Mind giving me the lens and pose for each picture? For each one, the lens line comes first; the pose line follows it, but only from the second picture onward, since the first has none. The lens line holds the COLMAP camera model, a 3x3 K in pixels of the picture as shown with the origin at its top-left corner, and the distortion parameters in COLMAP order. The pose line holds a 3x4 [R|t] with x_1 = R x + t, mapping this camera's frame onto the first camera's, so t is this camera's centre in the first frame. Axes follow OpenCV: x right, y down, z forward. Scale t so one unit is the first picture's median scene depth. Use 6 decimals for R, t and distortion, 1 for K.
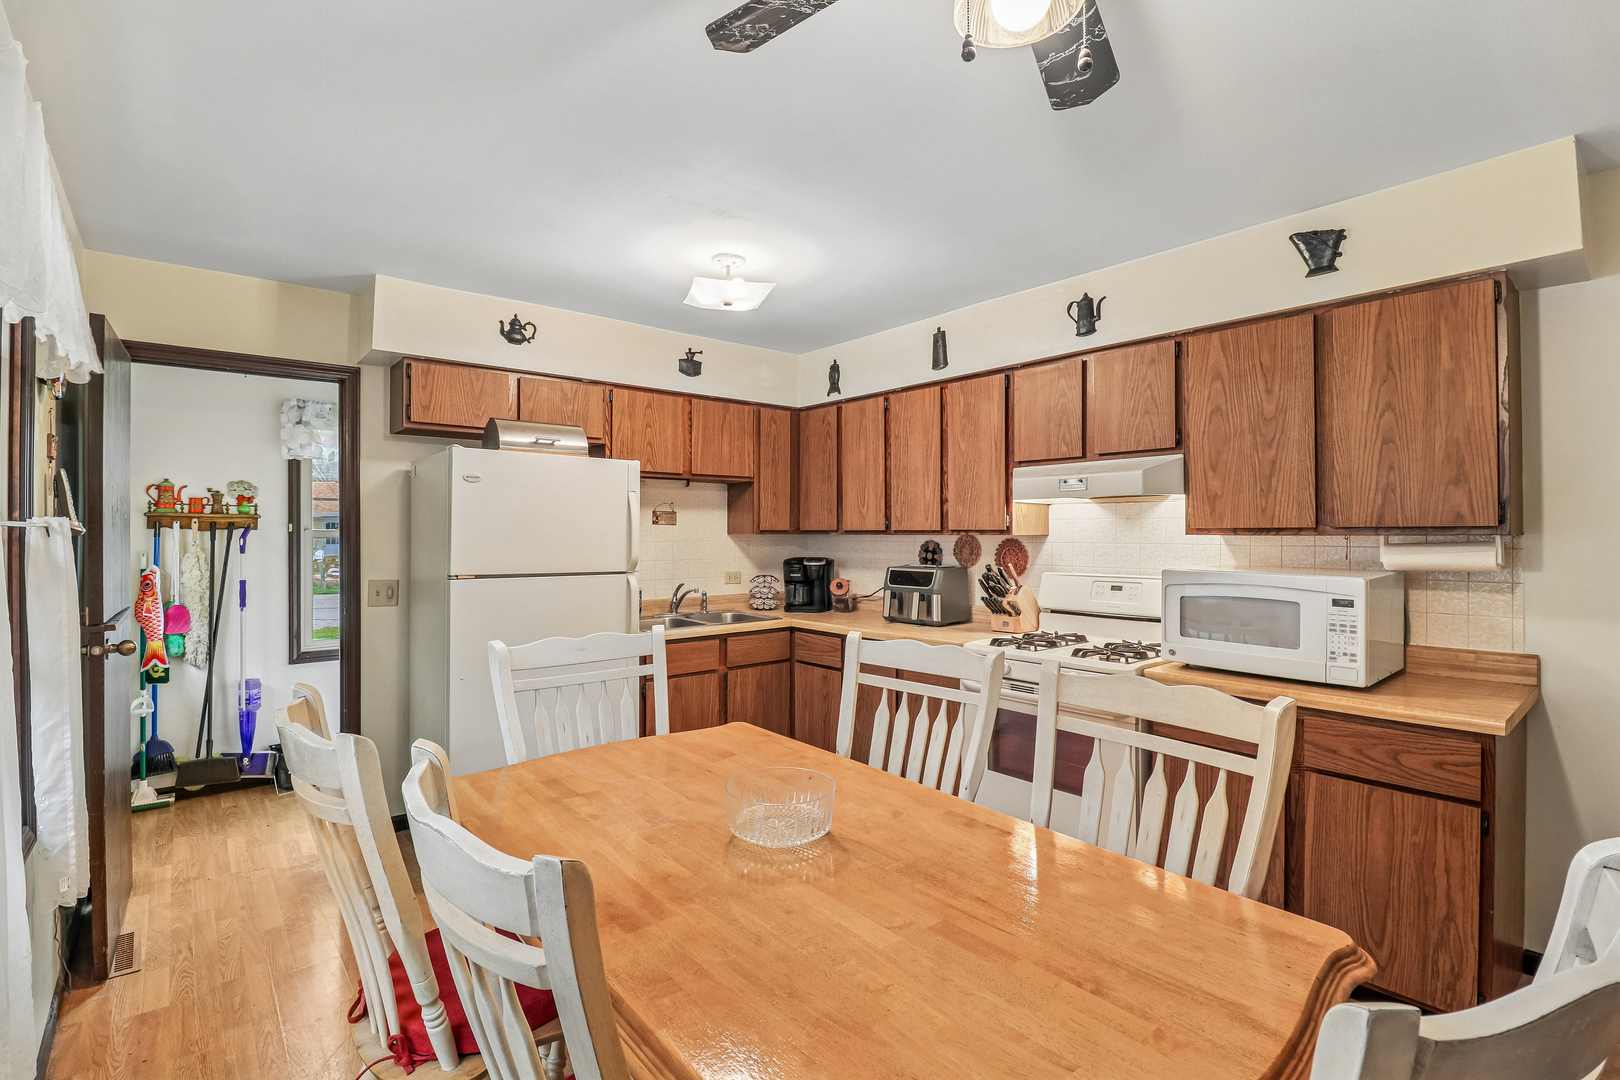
lens RADIAL K [[760.4, 0, 823.5], [0, 760.4, 529.5], [0, 0, 1]] dist [0.000424, 0.000006]
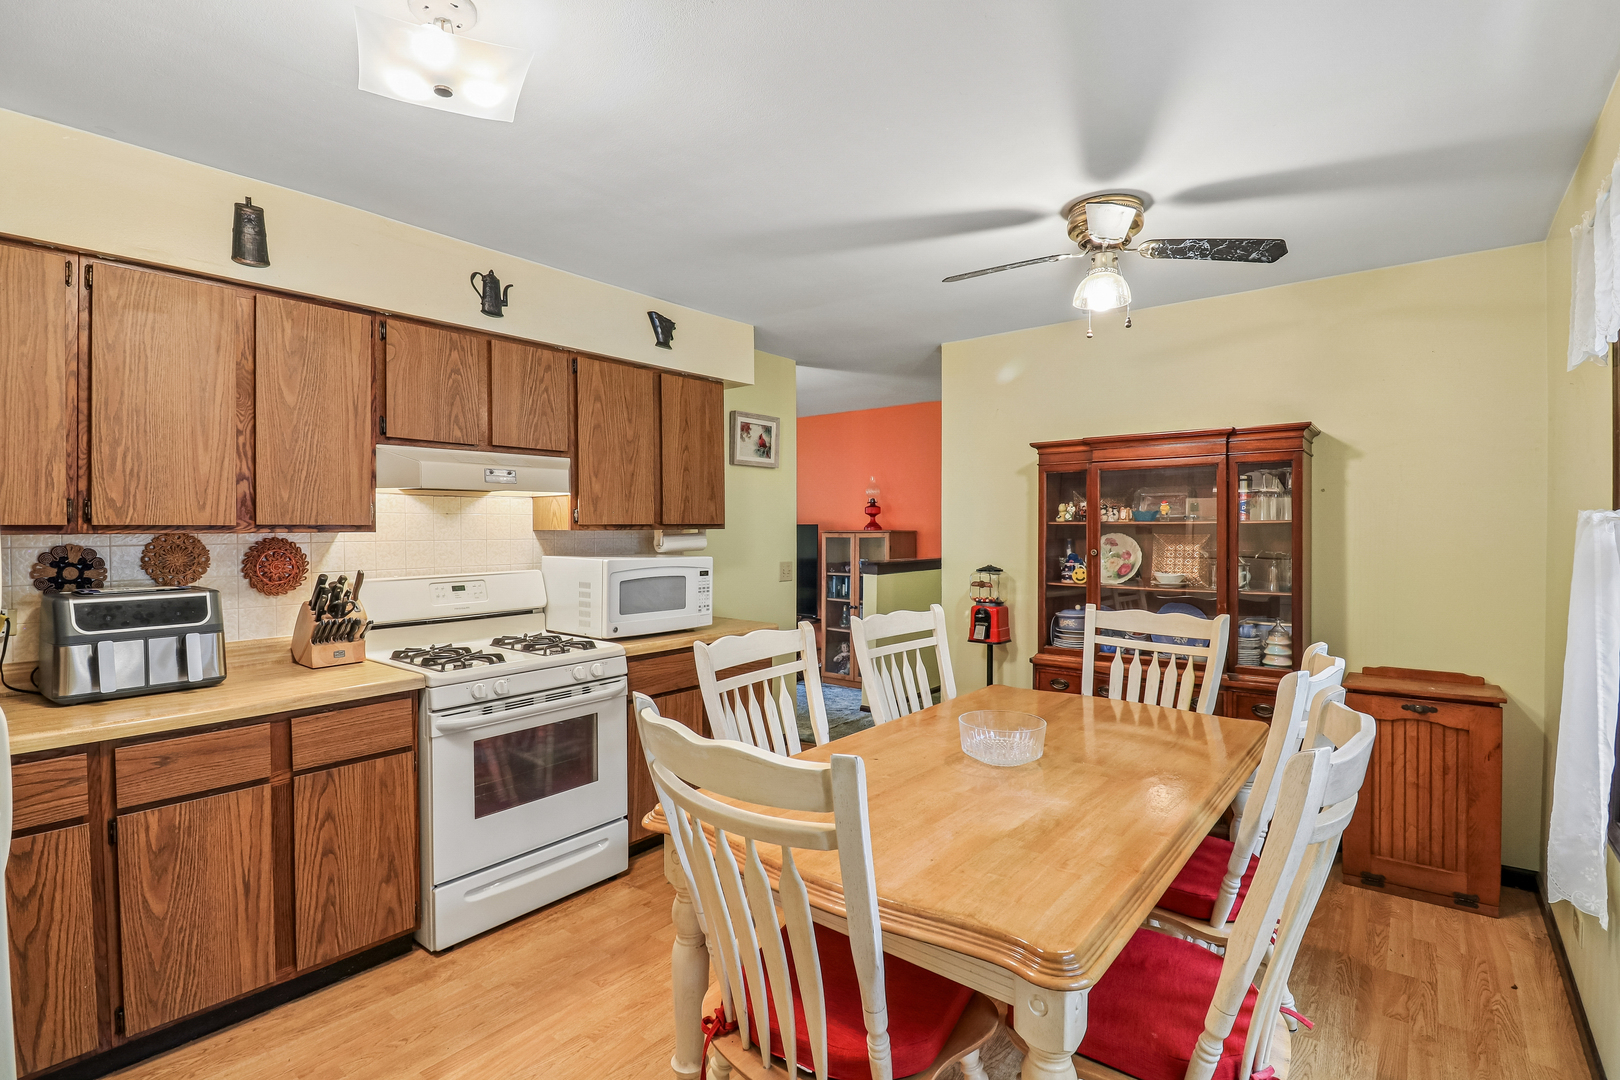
lens RADIAL K [[760.4, 0, 823.5], [0, 760.4, 529.5], [0, 0, 1]] dist [0.000424, 0.000006]
pose [[-0.199469, -0.001507, 0.979903, -0.661999], [-0.000415, 0.999999, 0.001453, 0.003961], [-0.979904, -0.000117, -0.199470, 0.808038]]
